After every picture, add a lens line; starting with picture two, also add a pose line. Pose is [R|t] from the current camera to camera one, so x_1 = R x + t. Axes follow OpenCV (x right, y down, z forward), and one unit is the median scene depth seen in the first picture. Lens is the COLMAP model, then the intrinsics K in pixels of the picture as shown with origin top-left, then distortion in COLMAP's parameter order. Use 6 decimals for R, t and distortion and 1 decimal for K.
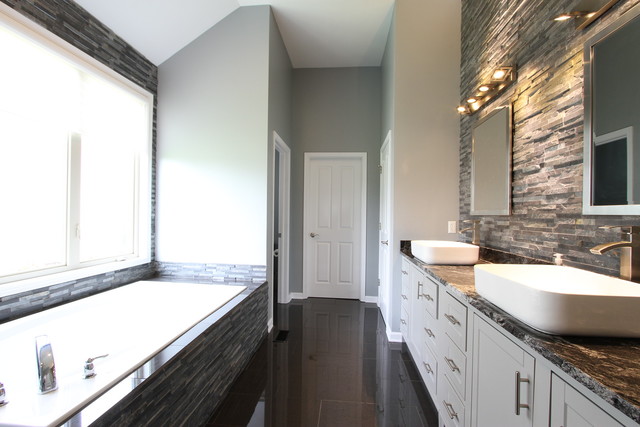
lens RADIAL K [[294.6, 0, 320.1], [0, 294.6, 216.2], [0, 0, 1]] dist [-0.016979, 0.001366]
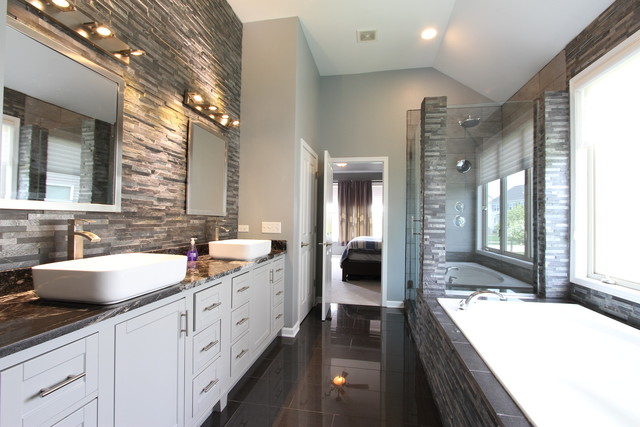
lens RADIAL K [[294.6, 0, 320.1], [0, 294.6, 216.2], [0, 0, 1]] dist [-0.016979, 0.001366]
pose [[-0.995182, -0.023637, 0.095152, -0.043459], [-0.024465, 0.999672, -0.007546, 0.000271], [-0.094943, -0.009838, -0.995434, 2.168593]]
